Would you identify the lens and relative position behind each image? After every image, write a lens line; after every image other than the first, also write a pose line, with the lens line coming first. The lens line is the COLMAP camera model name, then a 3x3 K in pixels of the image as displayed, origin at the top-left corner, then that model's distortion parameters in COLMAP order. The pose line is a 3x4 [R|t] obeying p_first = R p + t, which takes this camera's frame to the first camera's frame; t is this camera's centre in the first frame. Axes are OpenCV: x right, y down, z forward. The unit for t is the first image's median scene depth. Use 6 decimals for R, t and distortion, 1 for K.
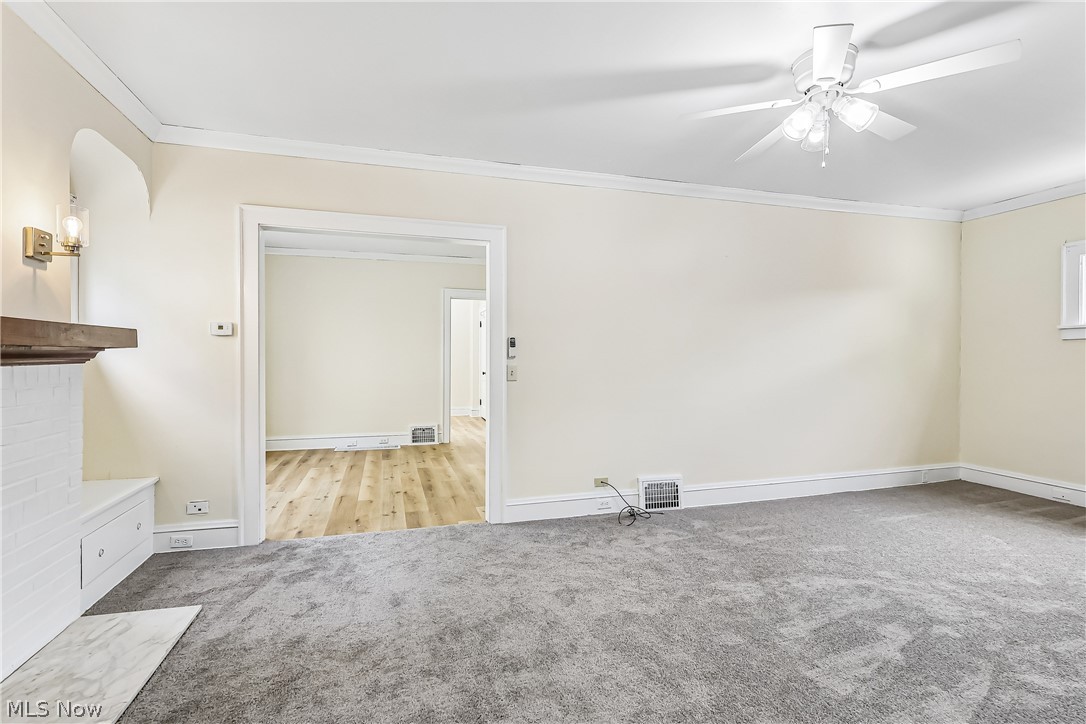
lens RADIAL K [[510.2, 0, 539.7], [0, 510.2, 361.1], [0, 0, 1]] dist [0.000441, 0.000133]
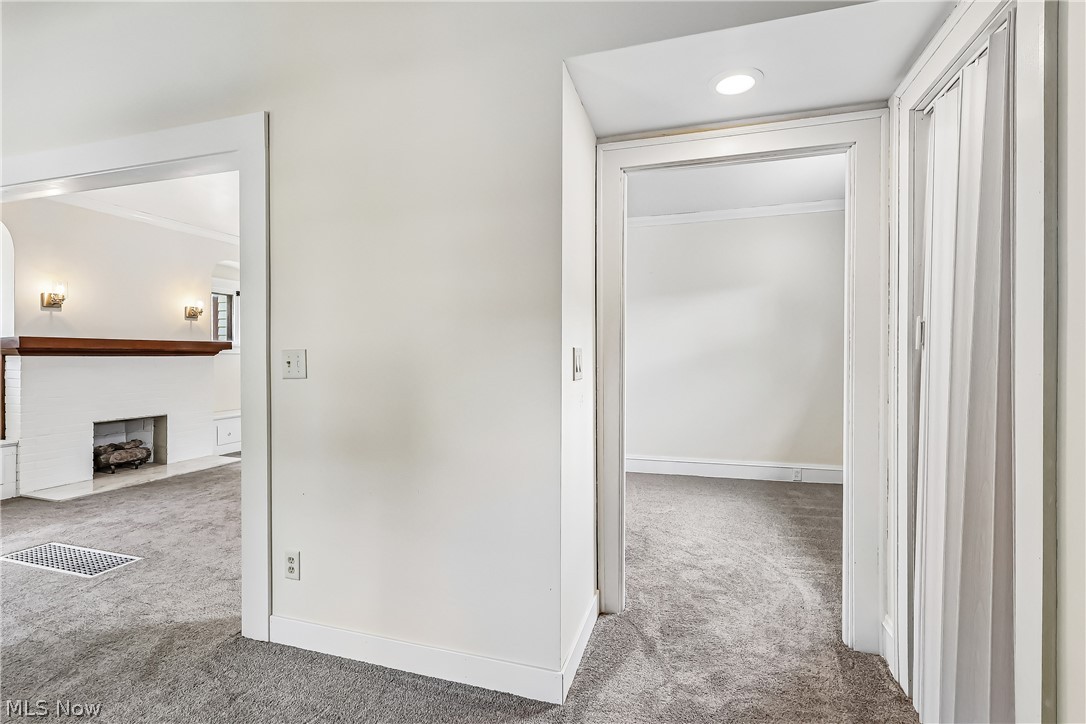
lens RADIAL K [[504.3, 0, 546.5], [0, 504.3, 359.1], [0, 0, 1]] dist [0.000478, 0.000037]
pose [[0.831081, 0.003973, -0.556137, 1.656738], [-0.006725, 0.999973, -0.002905, 0.015678], [0.556111, 0.006154, 0.831085, -0.151985]]
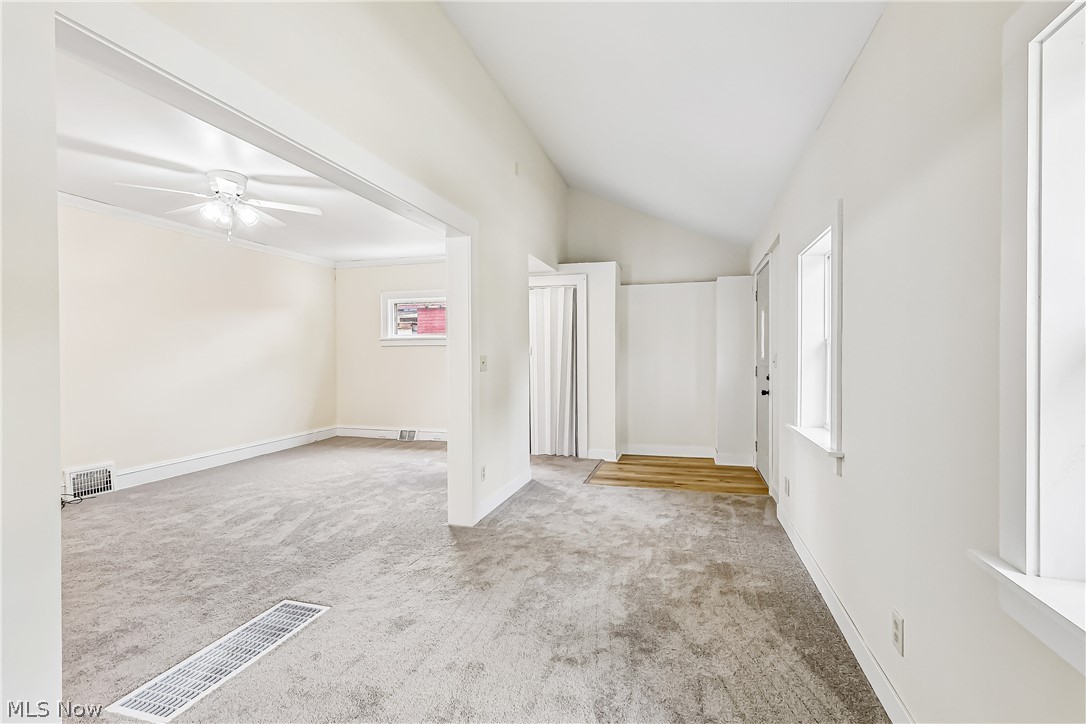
lens RADIAL K [[510.2, 0, 539.7], [0, 510.2, 361.1], [0, 0, 1]] dist [0.000441, 0.000133]
pose [[0.540767, -0.012310, 0.841082, -0.258238], [0.010243, 0.999915, 0.008049, 0.000981], [-0.841110, 0.004263, 0.540847, -0.654440]]
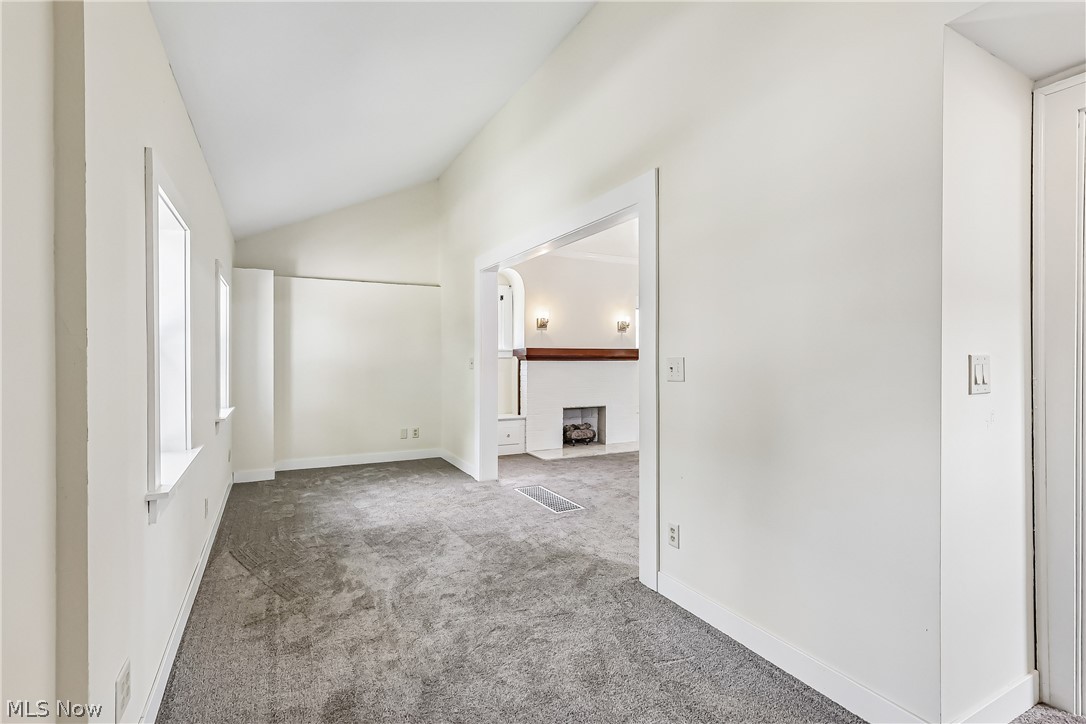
lens RADIAL K [[510.2, 0, 539.7], [0, 510.2, 361.1], [0, 0, 1]] dist [0.000441, 0.000133]
pose [[0.187335, 0.004376, -0.982286, 1.800806], [-0.010839, 0.999938, 0.002388, 0.007882], [0.982236, 0.010199, 0.187371, -0.150465]]
